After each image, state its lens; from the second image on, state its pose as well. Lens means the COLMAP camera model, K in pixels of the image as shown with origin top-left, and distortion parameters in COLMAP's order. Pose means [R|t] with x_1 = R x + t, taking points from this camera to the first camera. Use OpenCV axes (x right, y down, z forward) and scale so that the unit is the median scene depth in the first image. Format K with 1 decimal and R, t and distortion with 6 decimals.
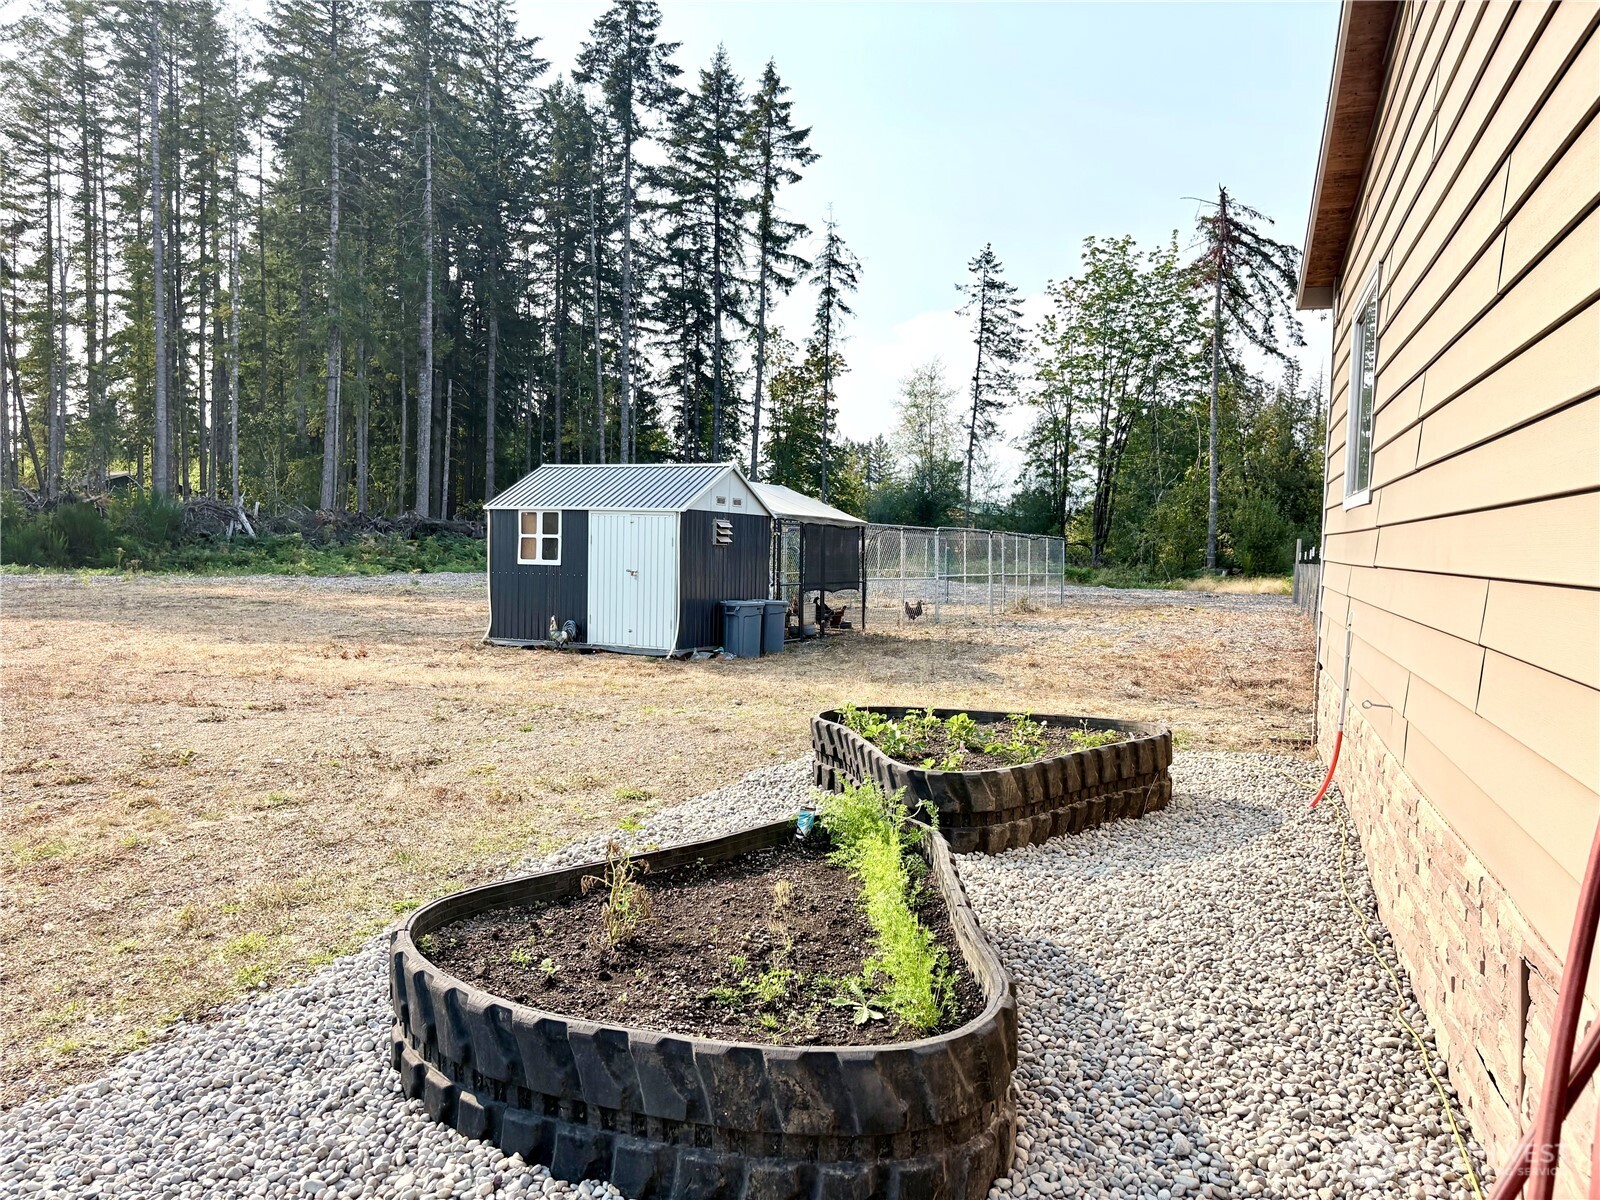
lens RADIAL K [[1214.0, 0, 781.8], [0, 1214.0, 570.6], [0, 0, 1]] dist [0.069727, -0.083930]
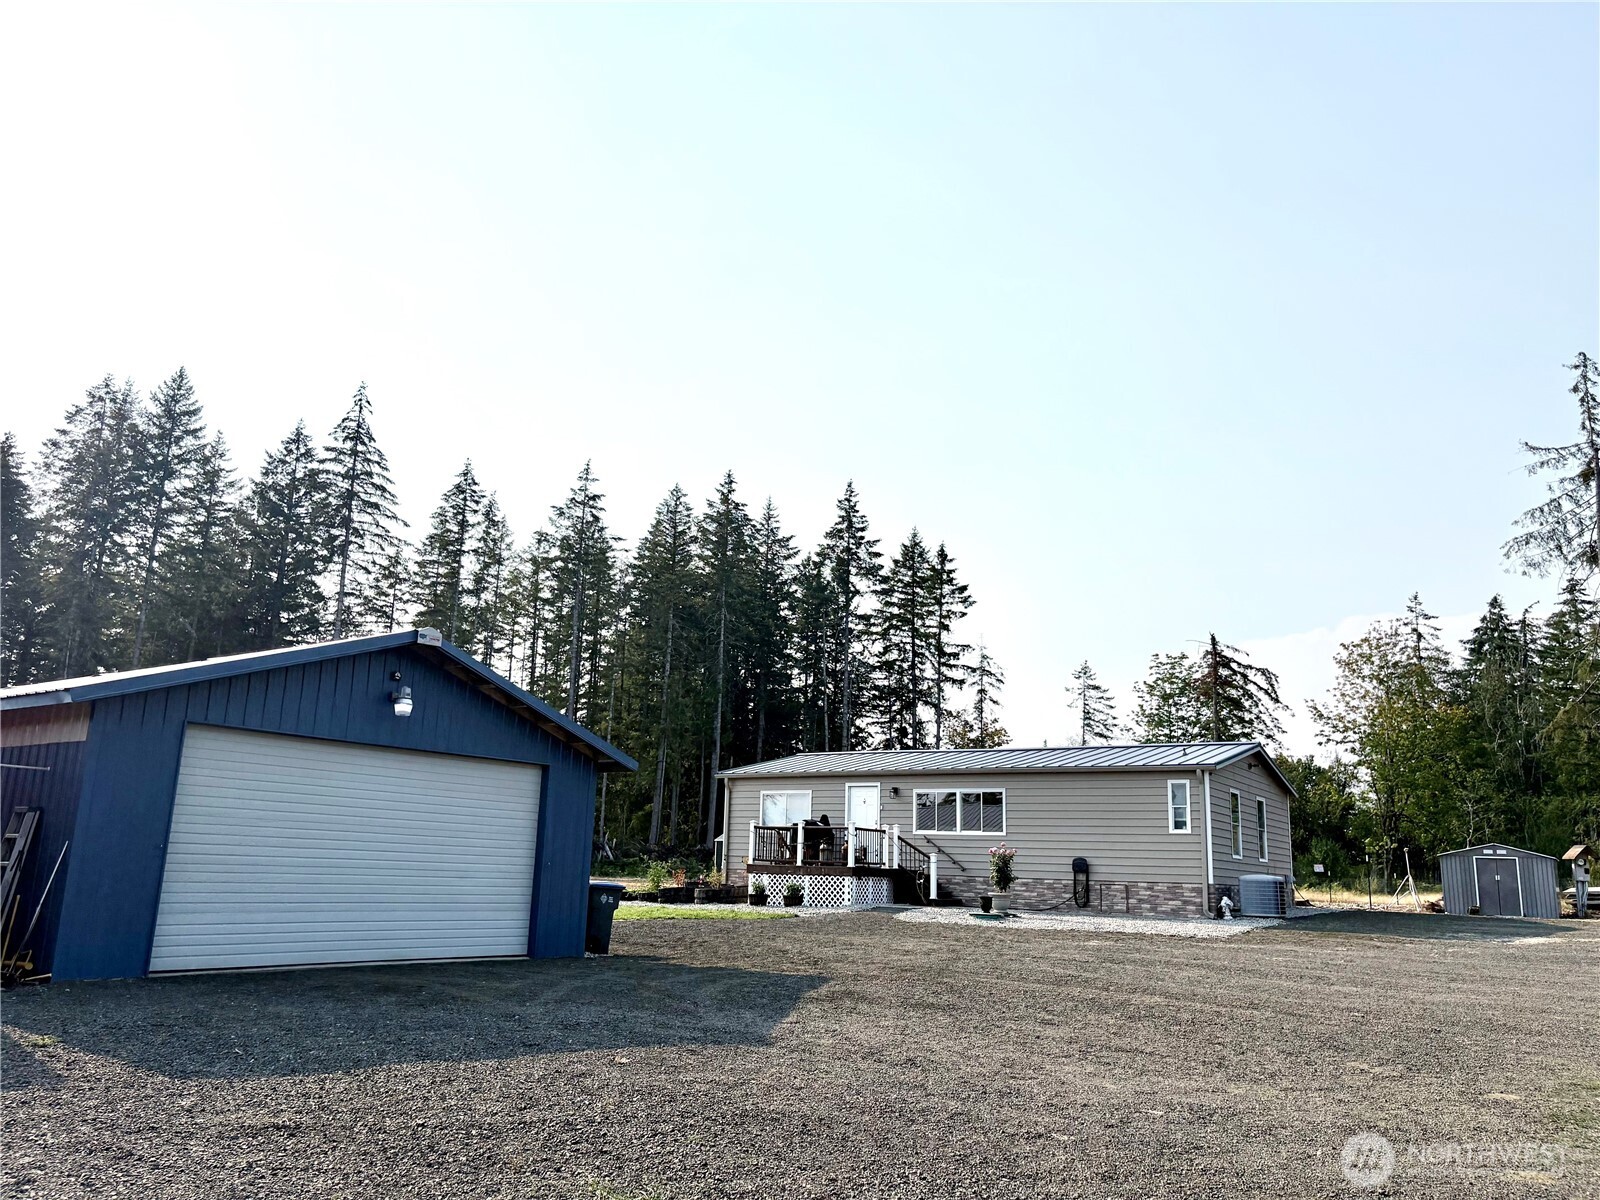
lens RADIAL K [[1214.0, 0, 810.6], [0, 1214.0, 593.6], [0, 0, 1]] dist [0.069727, -0.083930]
pose [[0.976435, -0.040960, -0.211888, 0.149596], [-0.013680, 0.968101, -0.250185, 0.024951], [0.215376, 0.247188, 0.944728, -0.447814]]
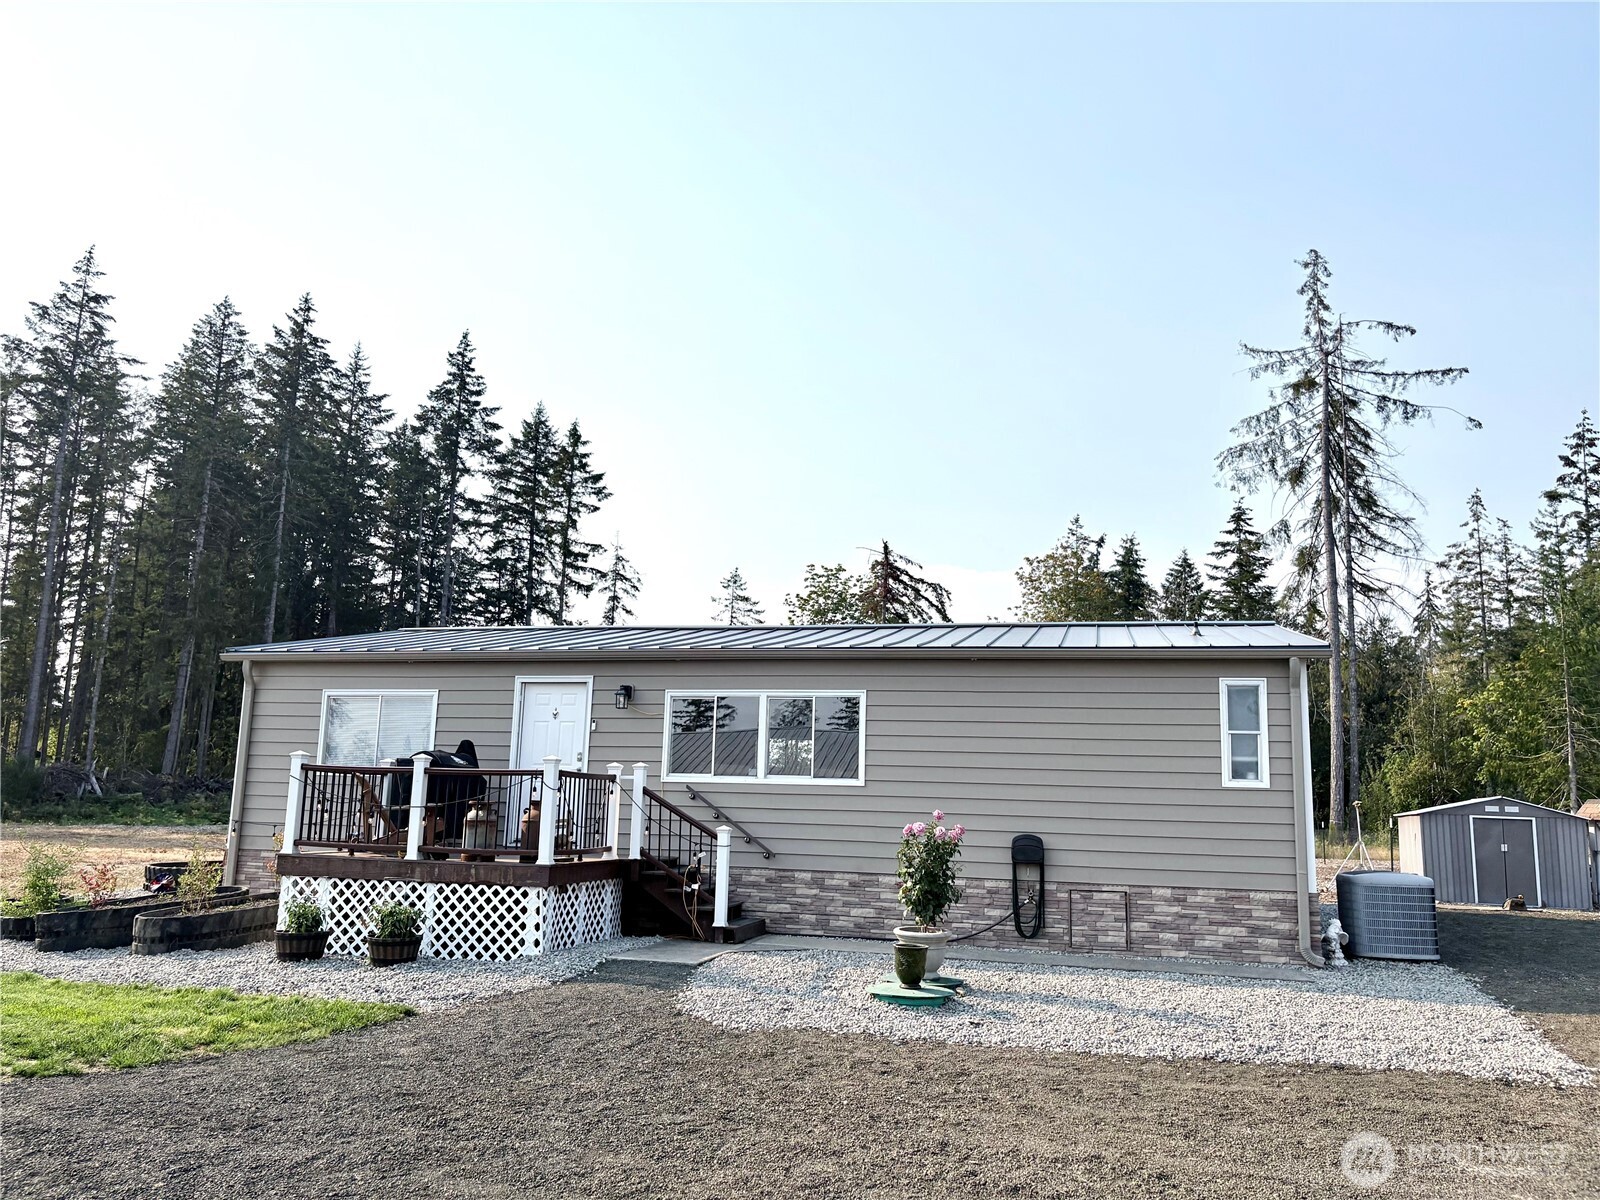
lens RADIAL K [[1214.0, 0, 797.2], [0, 1214.0, 600.4], [0, 0, 1]] dist [0.069727, -0.083930]
pose [[0.994109, 0.025798, 0.105269, 0.092791], [-0.005265, 0.981608, -0.190835, 0.008759], [-0.108256, 0.189156, 0.975961, -0.230235]]
